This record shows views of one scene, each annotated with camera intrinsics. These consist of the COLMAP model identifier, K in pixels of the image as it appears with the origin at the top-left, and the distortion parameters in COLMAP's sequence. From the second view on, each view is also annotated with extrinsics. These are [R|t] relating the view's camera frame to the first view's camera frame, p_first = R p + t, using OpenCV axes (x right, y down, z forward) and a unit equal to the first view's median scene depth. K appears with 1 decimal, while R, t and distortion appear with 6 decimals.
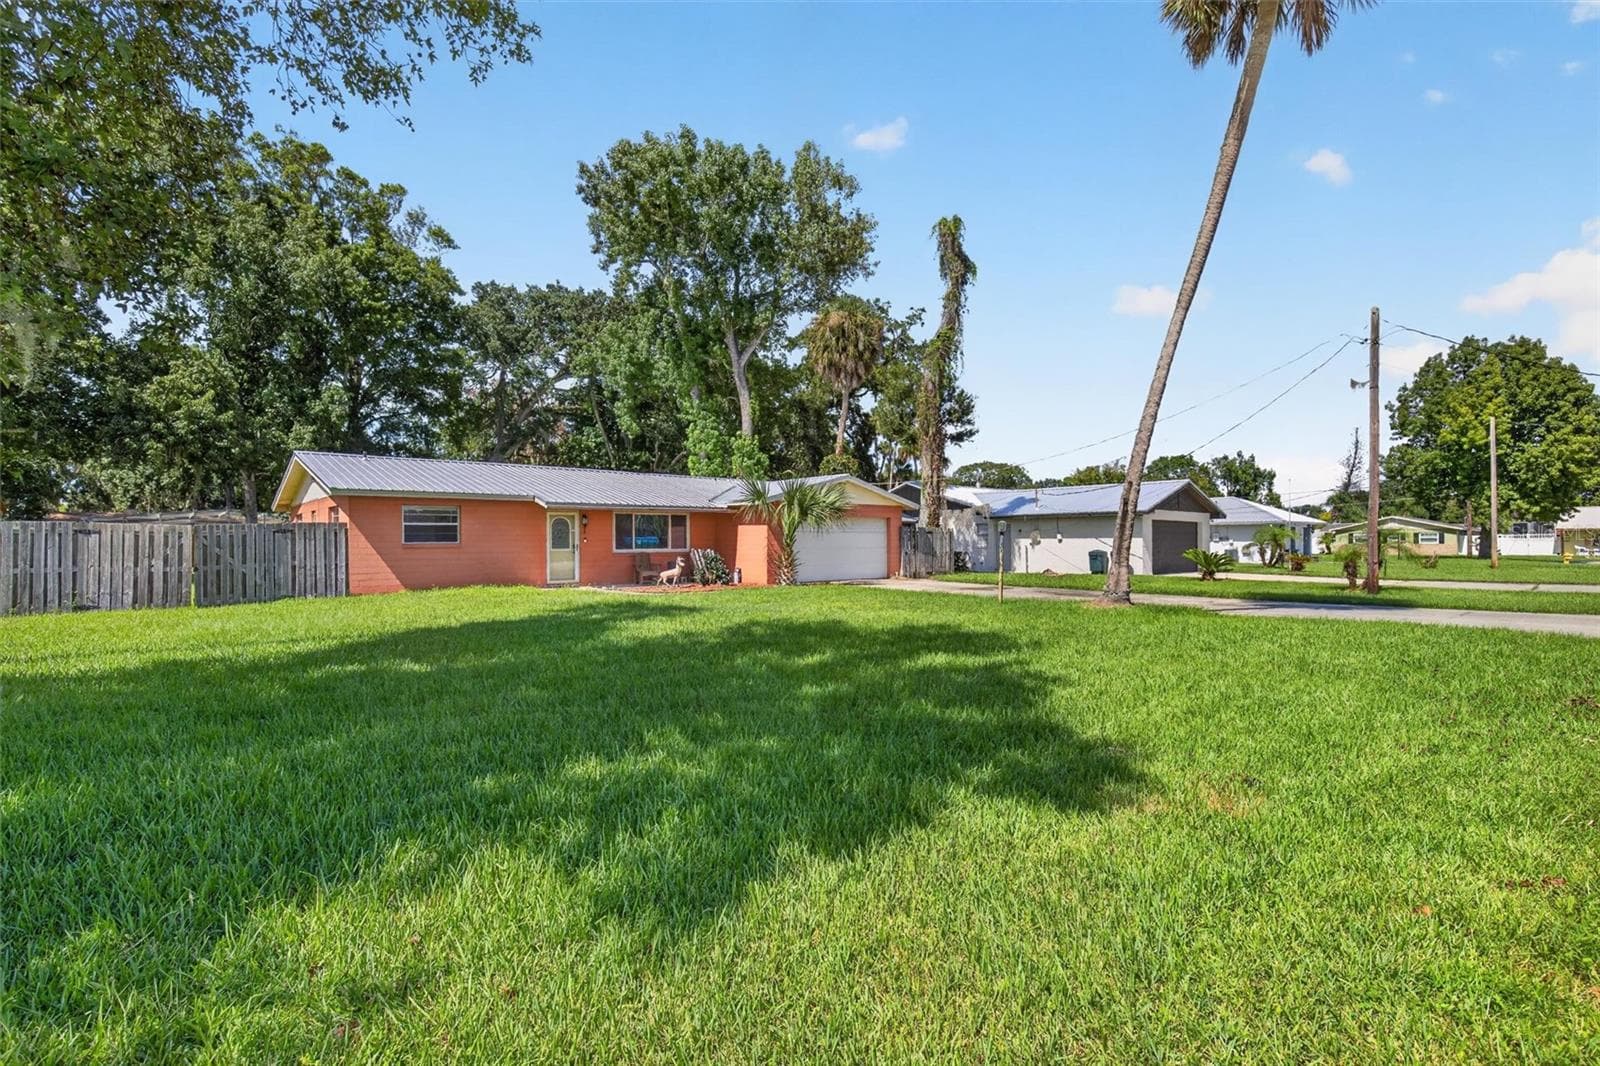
lens RADIAL K [[744.6, 0, 800.0], [0, 744.6, 533.0], [0, 0, 1]] dist [-0.001759, -0.000390]
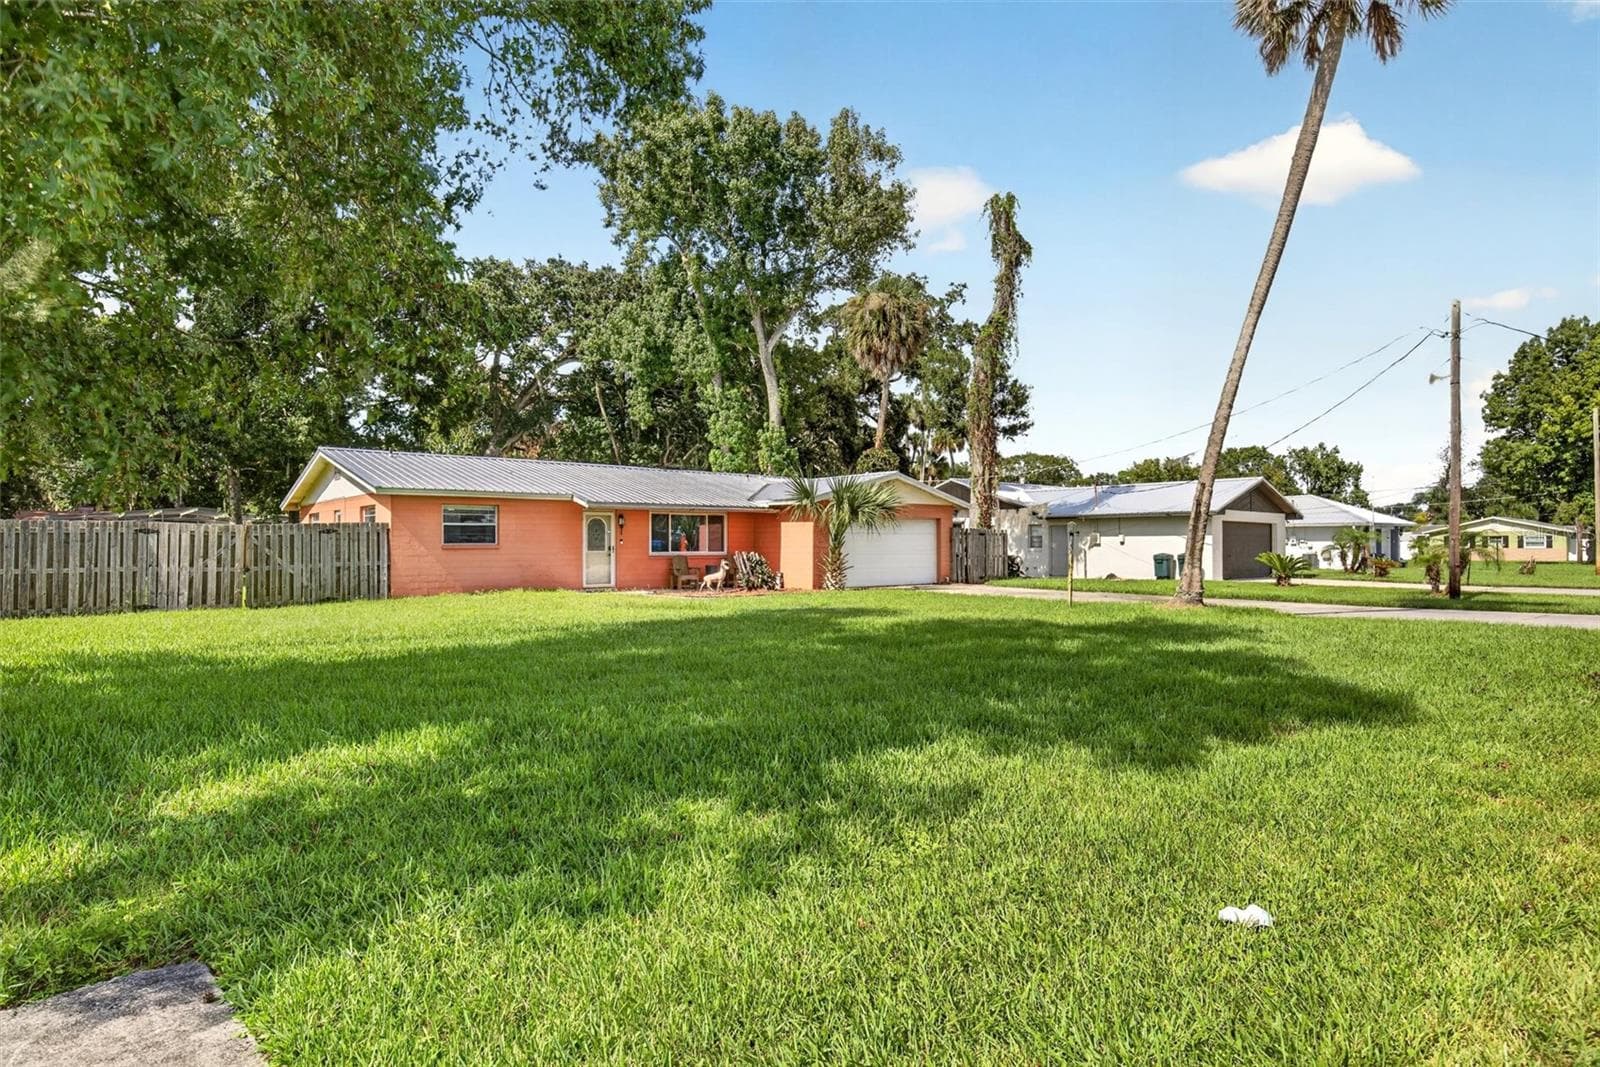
lens RADIAL K [[869.5, 0, 801.9], [0, 869.5, 526.9], [0, 0, 1]] dist [-0.008663, 0.000000]
pose [[0.999972, 0.001540, -0.007325, -0.034585], [-0.001610, 0.999953, -0.009567, 0.000931], [0.007310, 0.009579, 0.999927, -0.067429]]
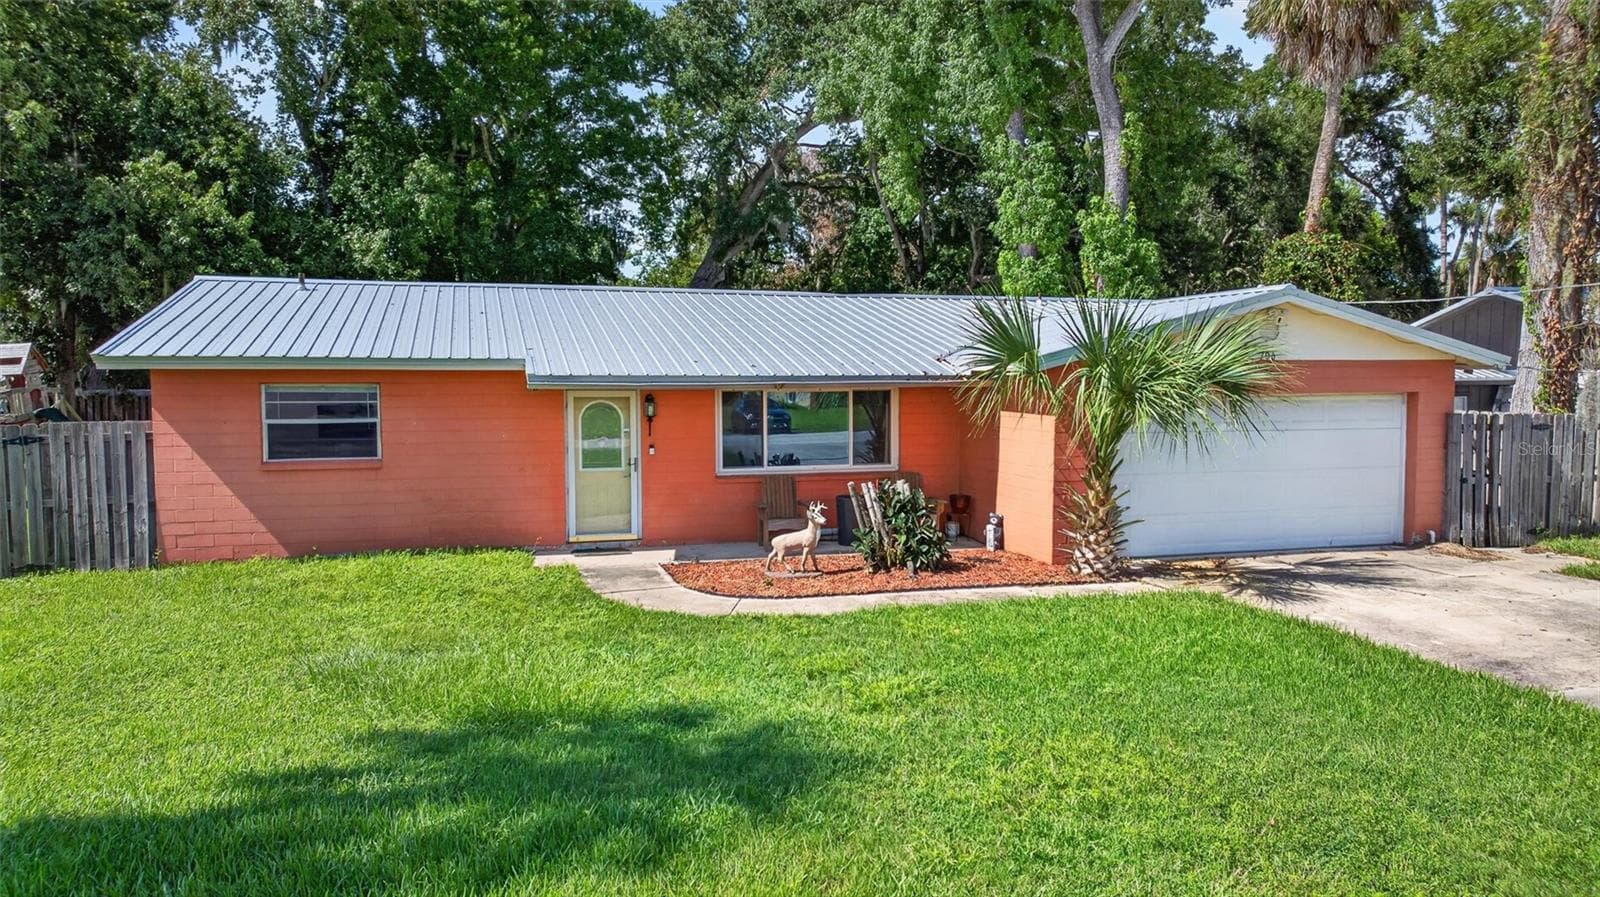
lens RADIAL K [[1106.1, 0, 802.9], [0, 1106.1, 441.1], [0, 0, 1]] dist [0.000480, 0.040466]
pose [[0.908502, 0.027920, -0.416947, 0.058324], [0.000621, 0.997674, 0.068159, -0.028001], [0.417880, -0.062181, 0.906372, 0.273954]]
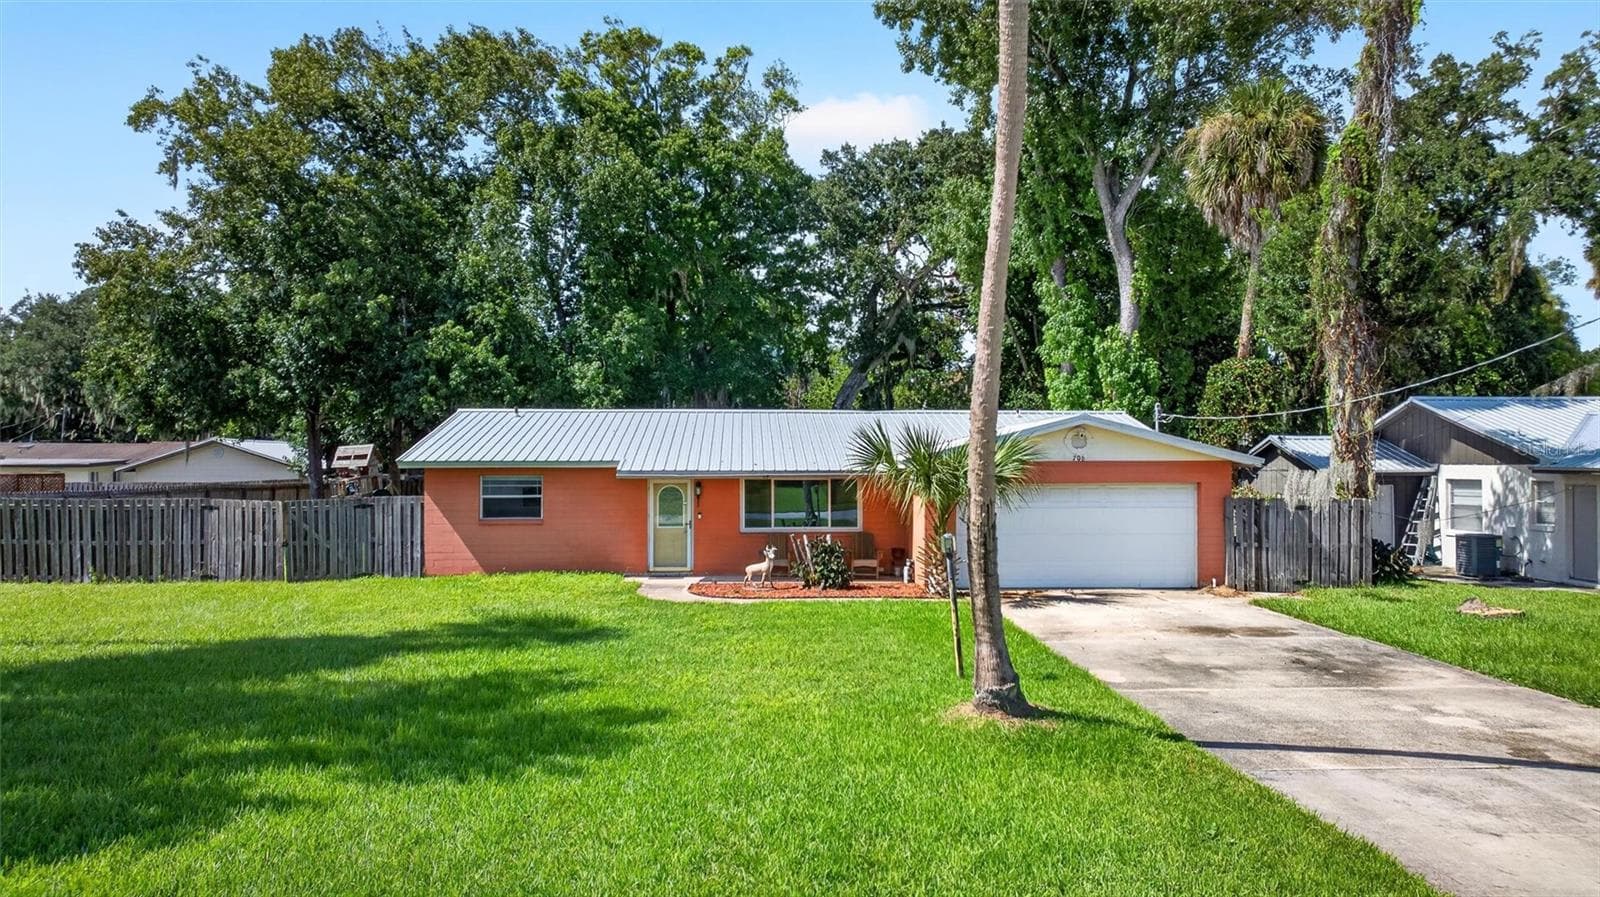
lens RADIAL K [[1106.1, 0, 802.9], [0, 1106.1, 441.1], [0, 0, 1]] dist [0.000480, 0.040466]
pose [[0.784837, -0.008224, -0.619648, 0.328784], [0.004048, 0.999959, -0.008144, -0.037164], [0.619689, 0.003884, 0.784838, 0.120089]]
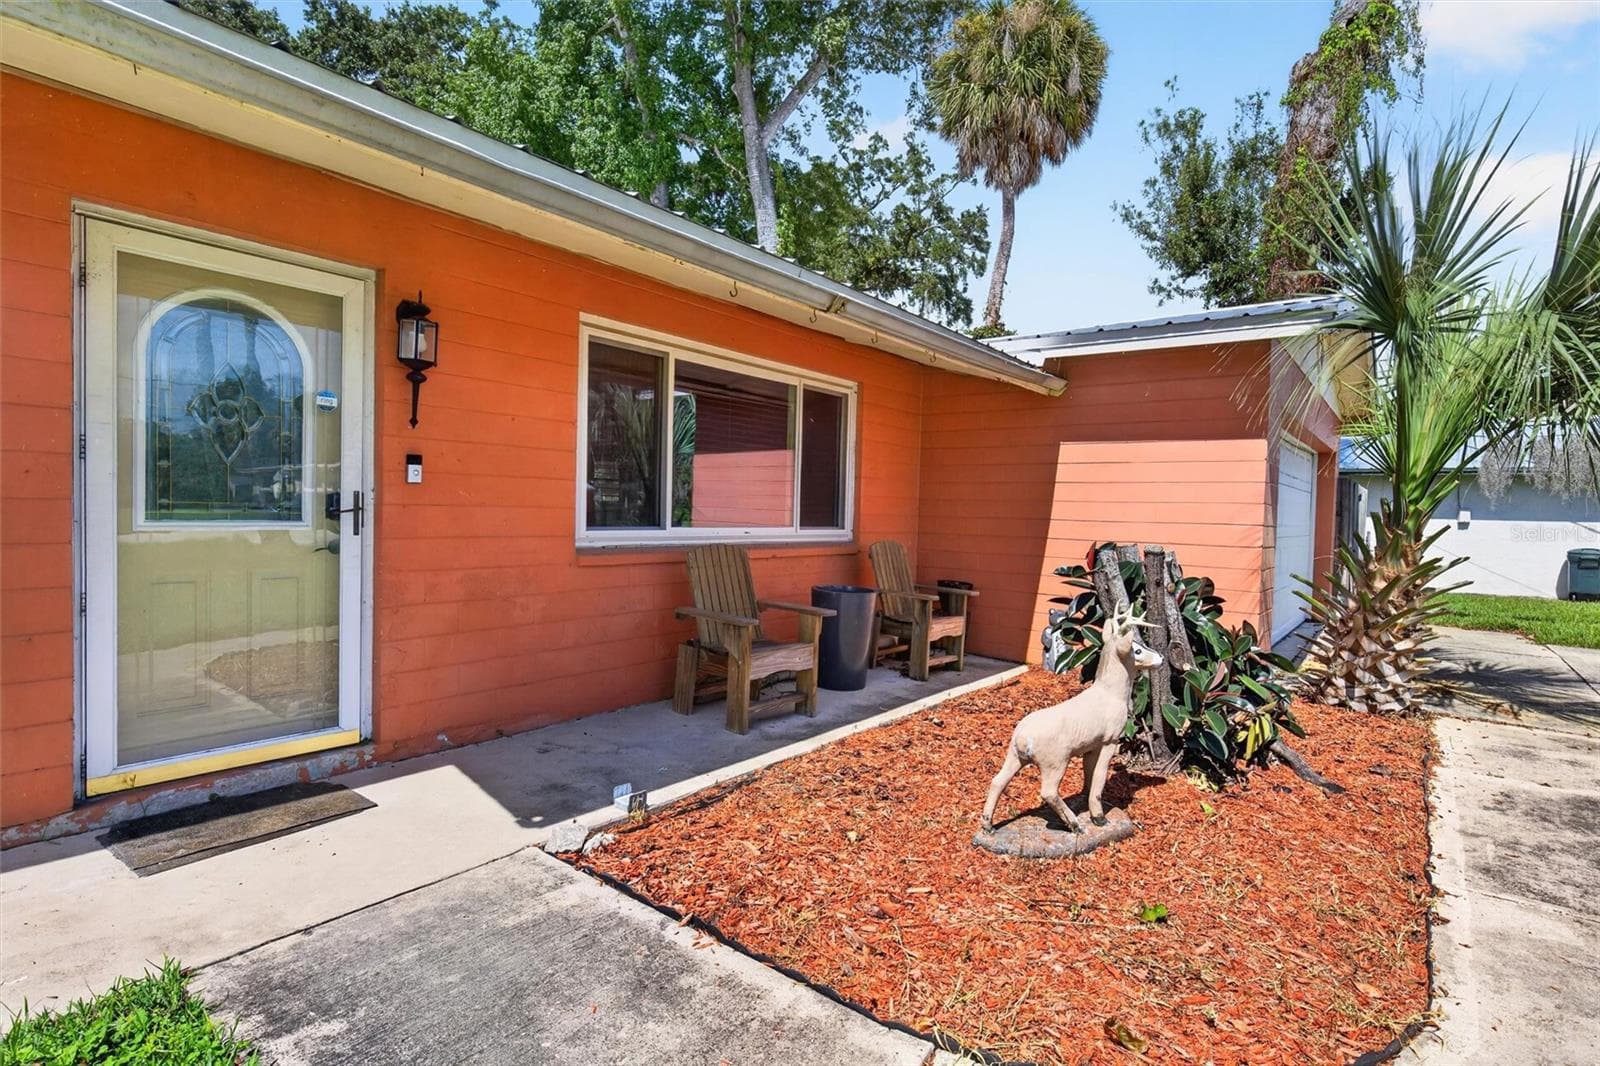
lens RADIAL K [[772.6, 0, 800.0], [0, 772.6, 533.0], [0, 0, 1]] dist [-0.001302, -0.000068]
pose [[0.982904, 0.027810, 0.182004, -0.159064], [-0.035357, 0.998639, 0.038353, 0.010107], [-0.180690, -0.044133, 0.982549, 0.550487]]
